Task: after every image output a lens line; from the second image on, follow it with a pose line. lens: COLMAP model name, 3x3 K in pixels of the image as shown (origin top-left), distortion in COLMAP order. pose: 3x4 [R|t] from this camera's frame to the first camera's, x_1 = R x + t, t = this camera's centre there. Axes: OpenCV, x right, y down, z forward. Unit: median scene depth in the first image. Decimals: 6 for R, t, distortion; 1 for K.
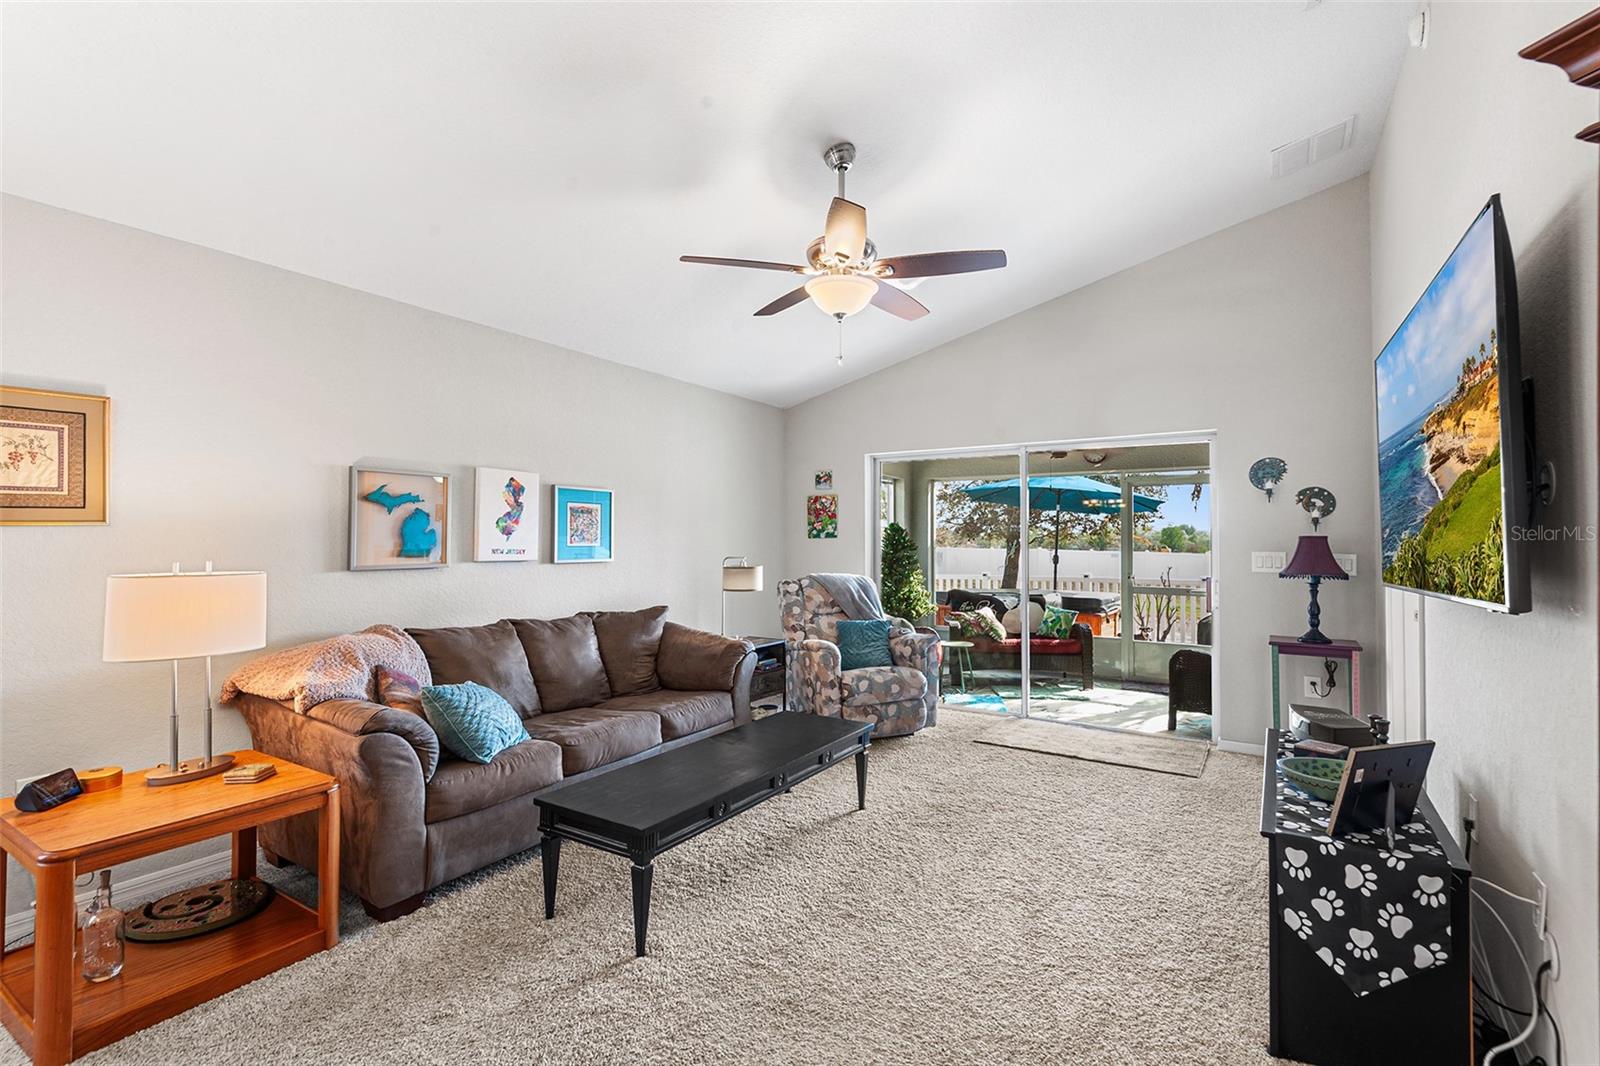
lens RADIAL K [[729.3, 0, 799.3], [0, 729.3, 525.9], [0, 0, 1]] dist [0.028132, -0.015417]
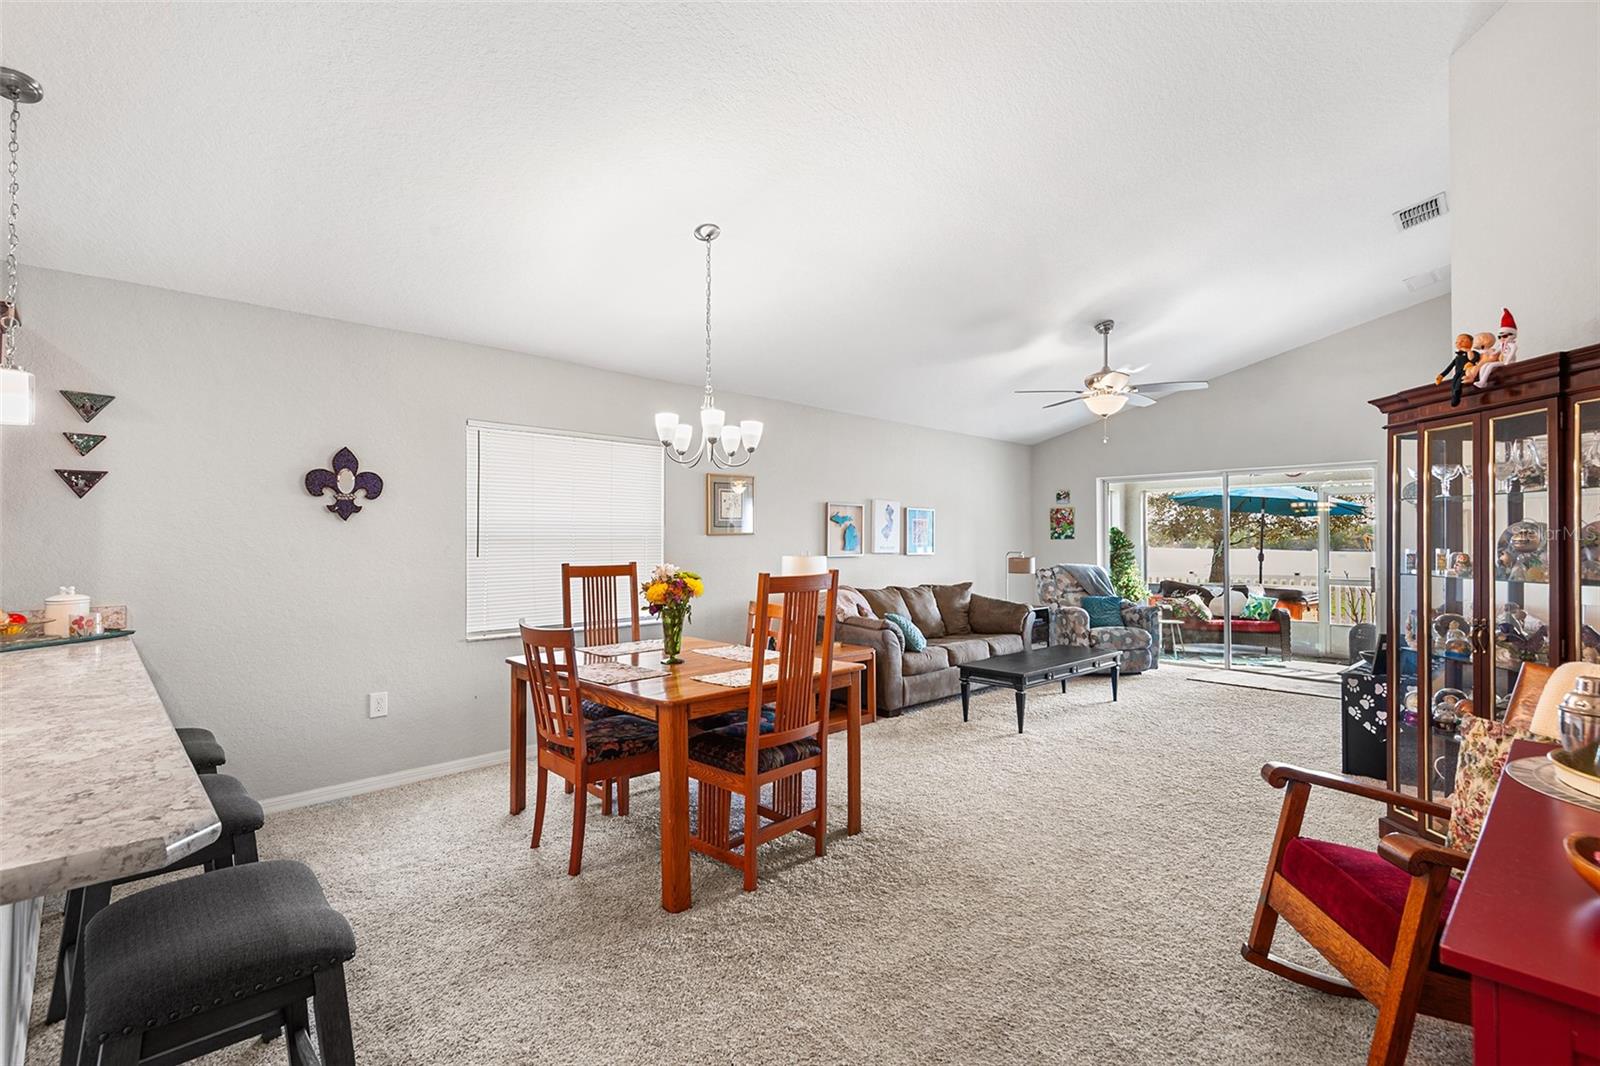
lens RADIAL K [[729.3, 0, 799.1], [0, 729.3, 525.6], [0, 0, 1]] dist [0.028132, -0.015417]
pose [[0.971455, -0.006362, -0.237137, -0.195238], [0.006038, 0.999980, -0.002094, -0.014242], [0.237146, 0.000603, 0.971474, -0.724508]]
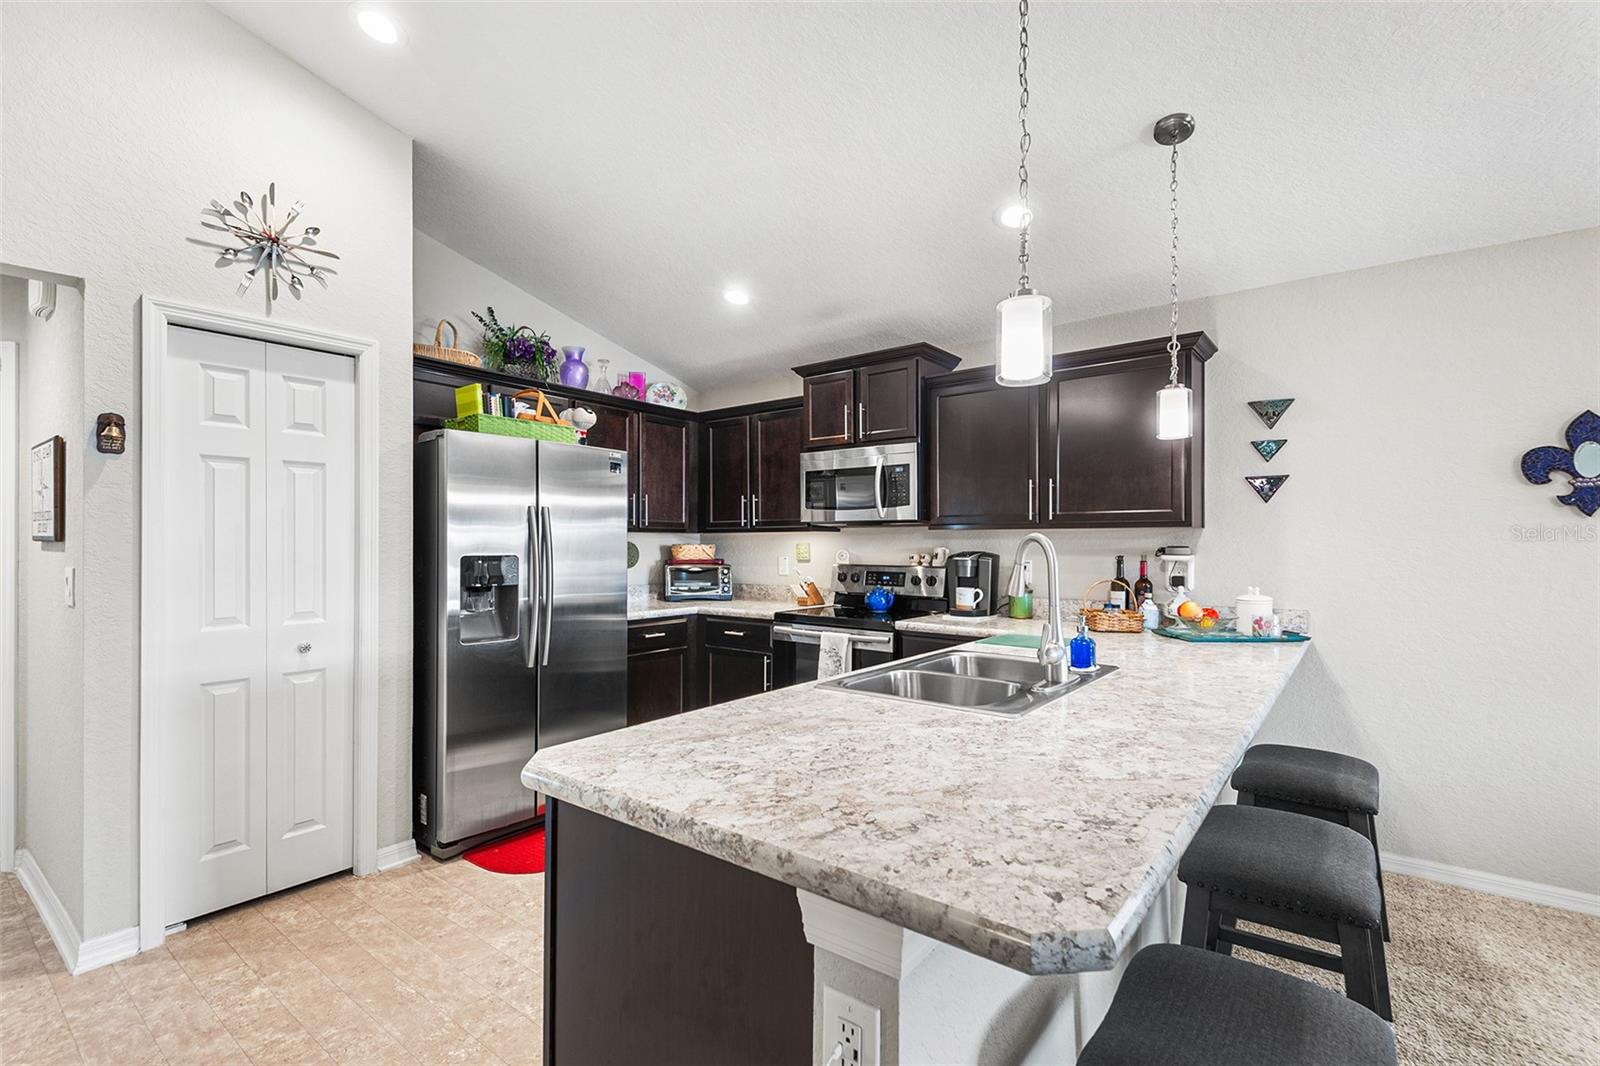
lens RADIAL K [[729.3, 0, 794.1], [0, 729.3, 534.0], [0, 0, 1]] dist [0.028132, -0.015417]
pose [[-0.096861, -0.013082, -0.995212, -0.268098], [0.014557, 0.999788, -0.014559, -0.010744], [0.995191, -0.015898, -0.096650, -0.579924]]
